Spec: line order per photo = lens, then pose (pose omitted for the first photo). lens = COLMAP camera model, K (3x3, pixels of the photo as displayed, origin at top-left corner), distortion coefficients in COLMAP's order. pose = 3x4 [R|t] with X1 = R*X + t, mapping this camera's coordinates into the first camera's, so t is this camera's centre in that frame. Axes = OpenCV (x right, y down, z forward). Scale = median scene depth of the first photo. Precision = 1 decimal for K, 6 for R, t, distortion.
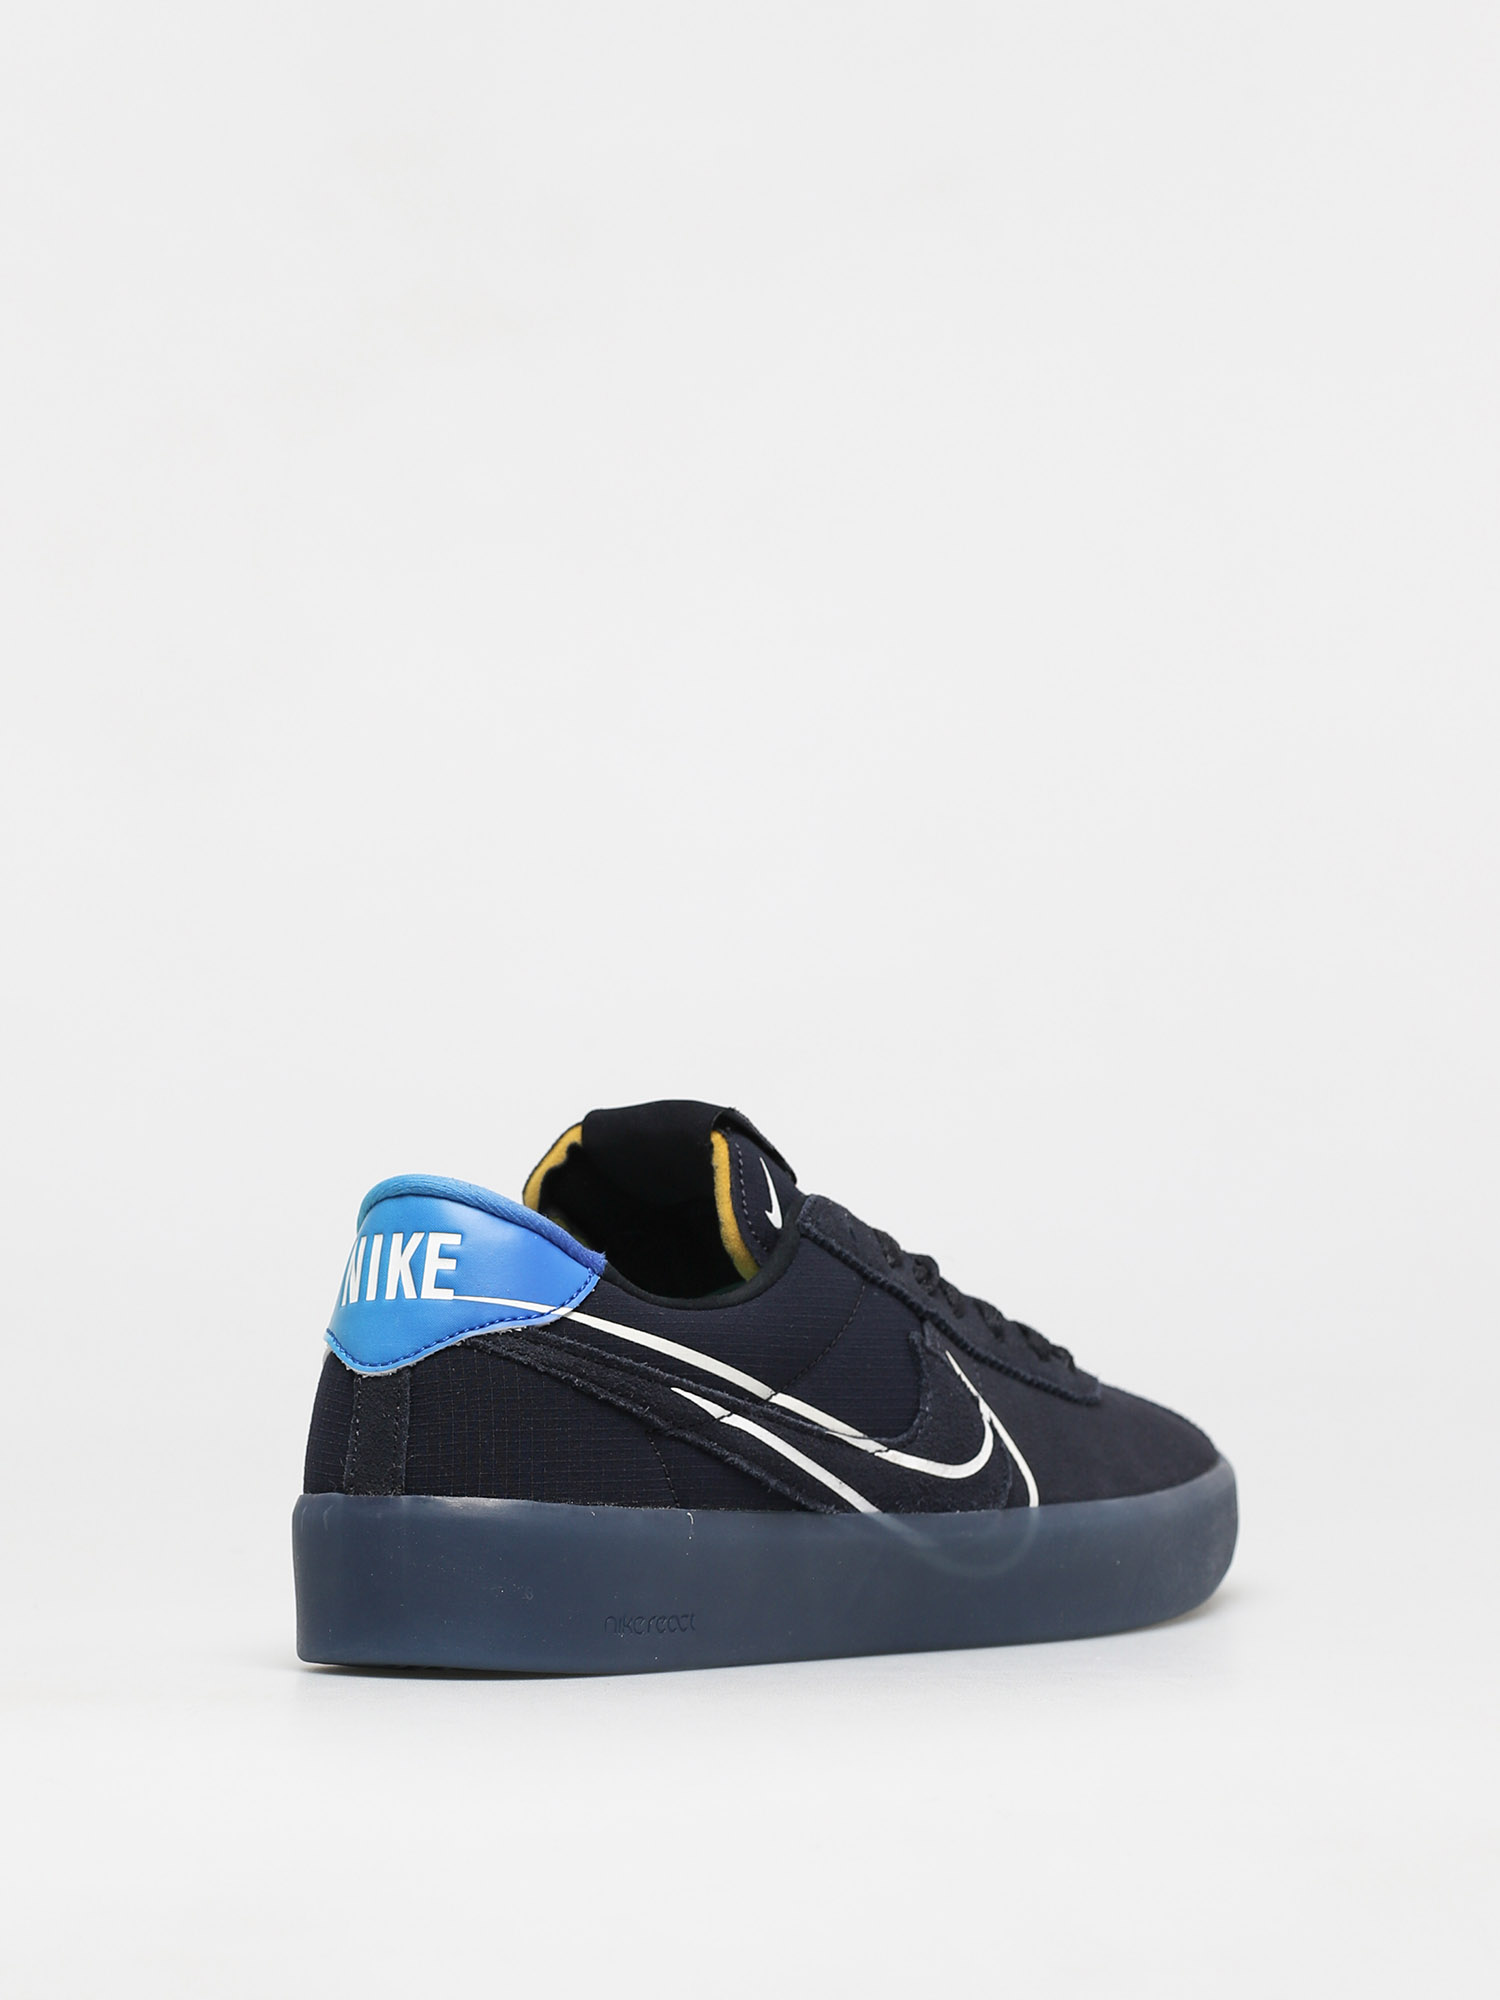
lens RADIAL K [[8892.7, 0, 750.0], [0, 8892.7, 1000.0], [0, 0, 1]] dist [-0.431389, -2.783867]
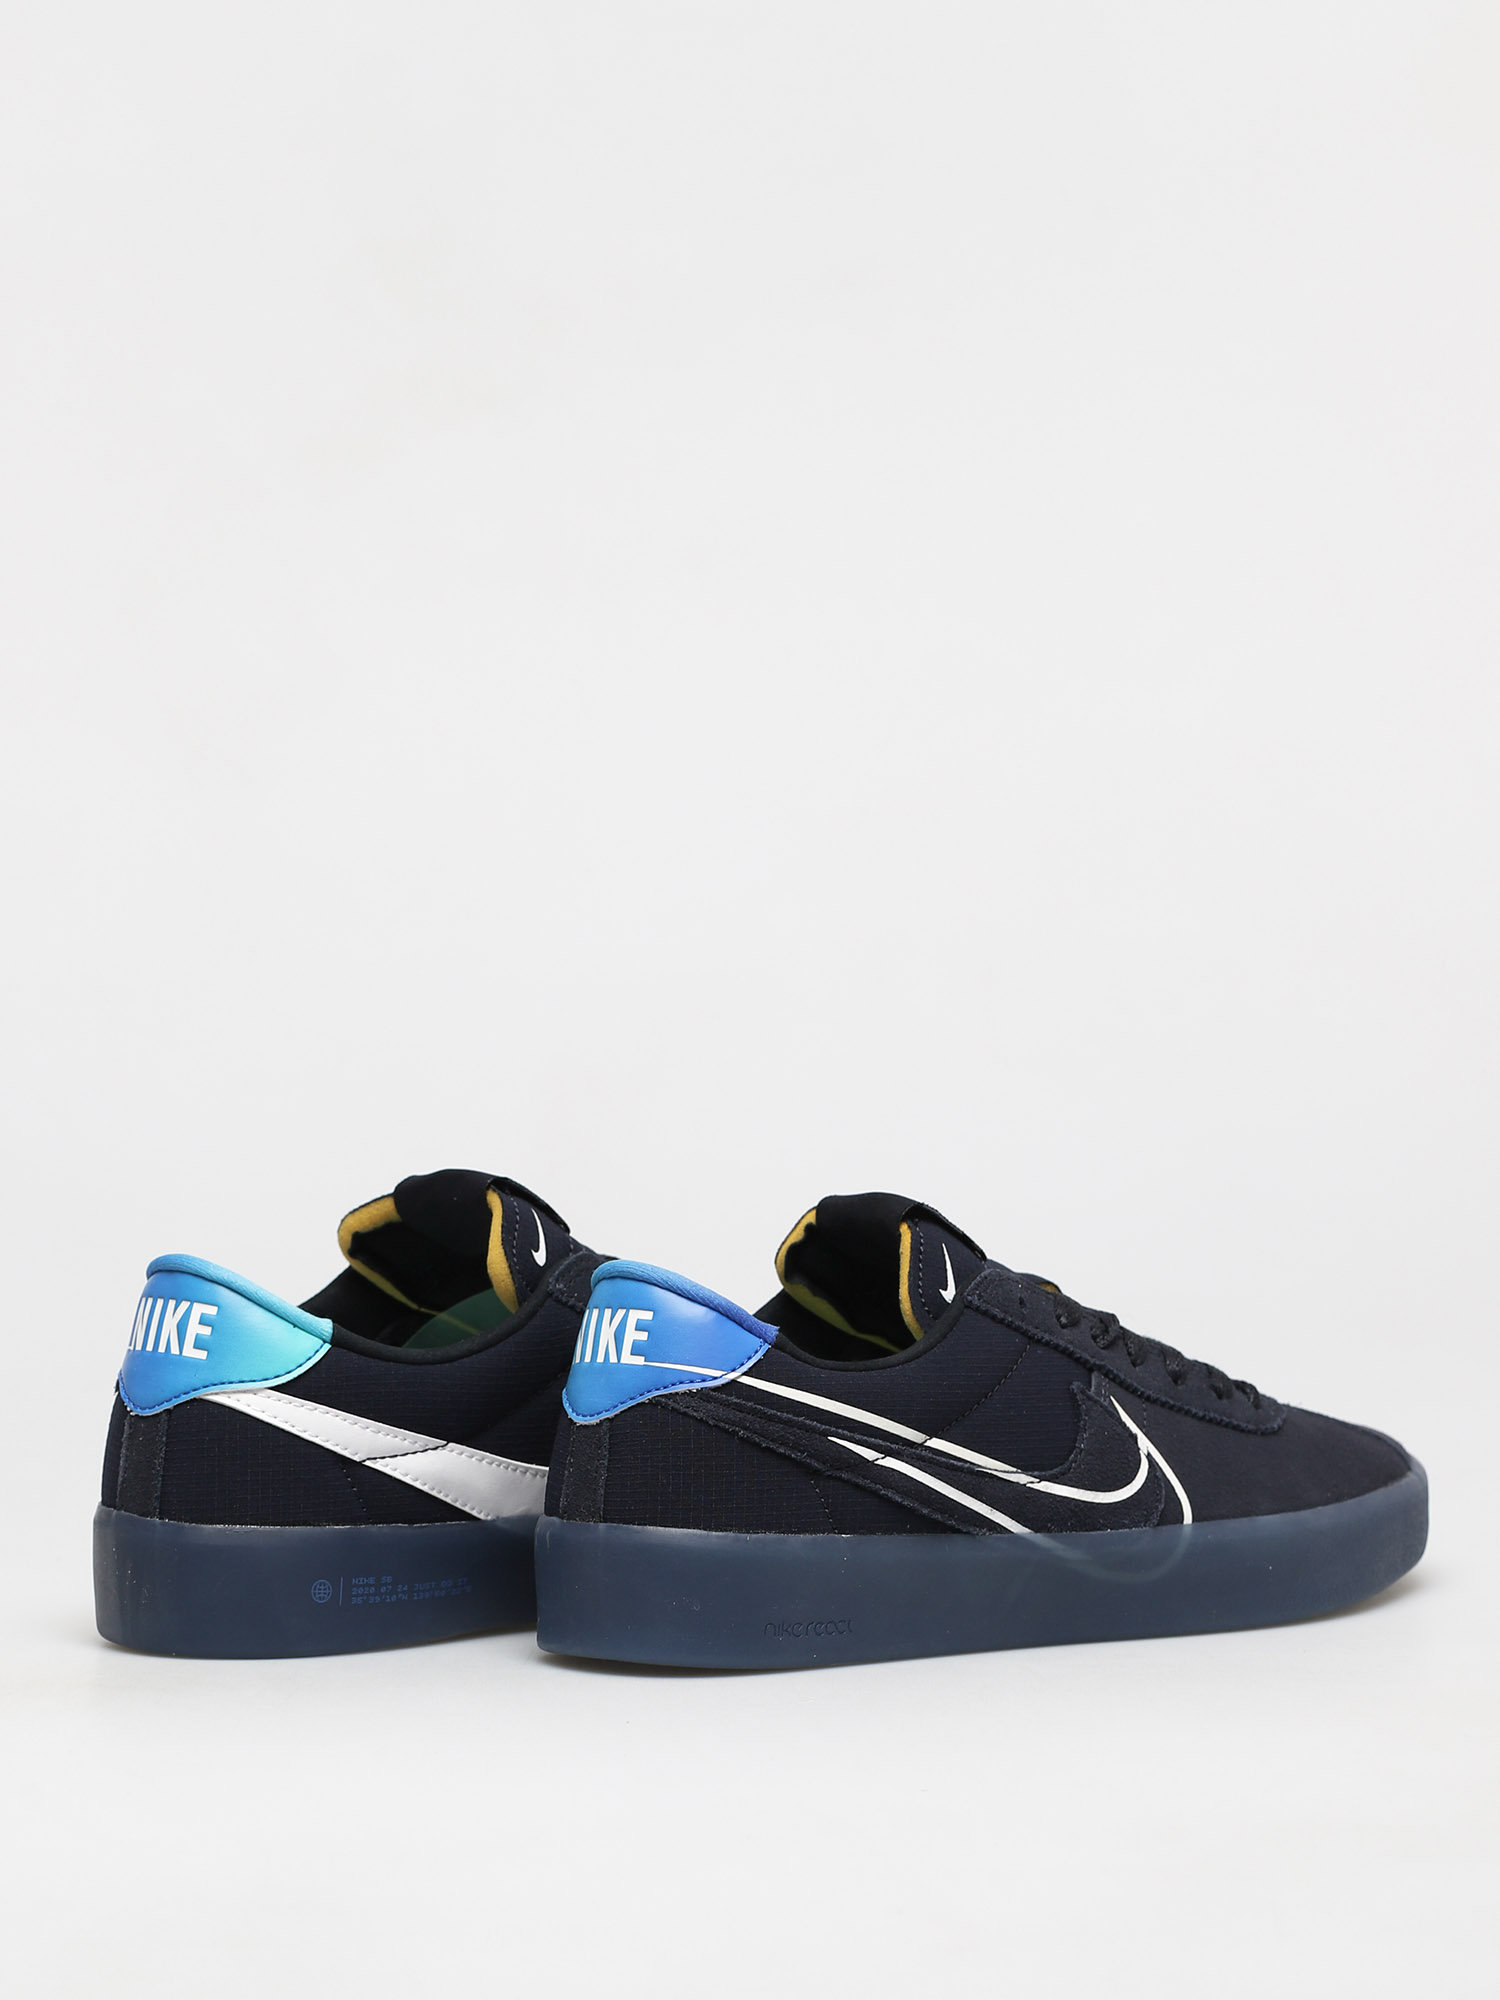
lens RADIAL K [[8892.7, 0, 750.0], [0, 8892.7, 1000.0], [0, 0, 1]] dist [-0.431389, -2.783867]
pose [[0.975493, 0.005429, -0.219965, 0.246676], [0.003708, 0.999148, 0.041101, -0.066248], [0.220001, -0.040910, 0.974642, -0.195758]]
